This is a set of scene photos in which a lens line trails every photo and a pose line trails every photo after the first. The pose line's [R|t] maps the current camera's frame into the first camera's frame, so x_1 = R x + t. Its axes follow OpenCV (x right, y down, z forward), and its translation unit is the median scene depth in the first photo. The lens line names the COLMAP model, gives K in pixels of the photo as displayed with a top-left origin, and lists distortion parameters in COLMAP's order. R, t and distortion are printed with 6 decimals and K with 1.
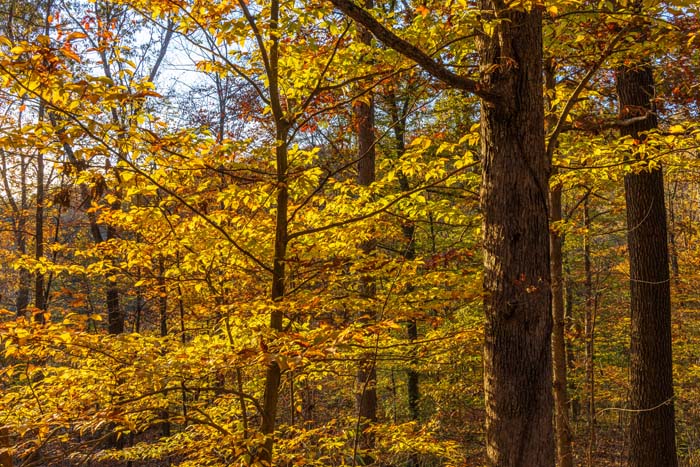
lens RADIAL K [[672.9, 0, 350.0], [0, 672.9, 233.5], [0, 0, 1]] dist [0.001585, -0.004015]
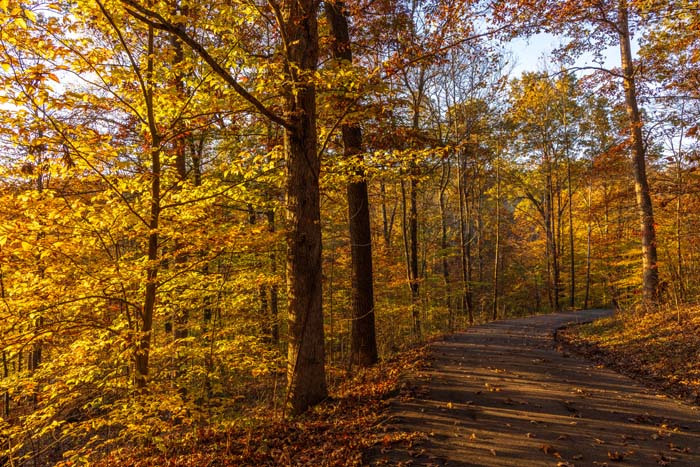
lens RADIAL K [[482.3, 0, 350.0], [0, 482.3, 233.5], [0, 0, 1]] dist [0.004402, 0.000836]
pose [[0.914723, -0.000859, 0.404080, -0.150039], [0.010856, 0.999689, -0.022449, 0.099798], [-0.403935, 0.024922, 0.914448, -0.245415]]
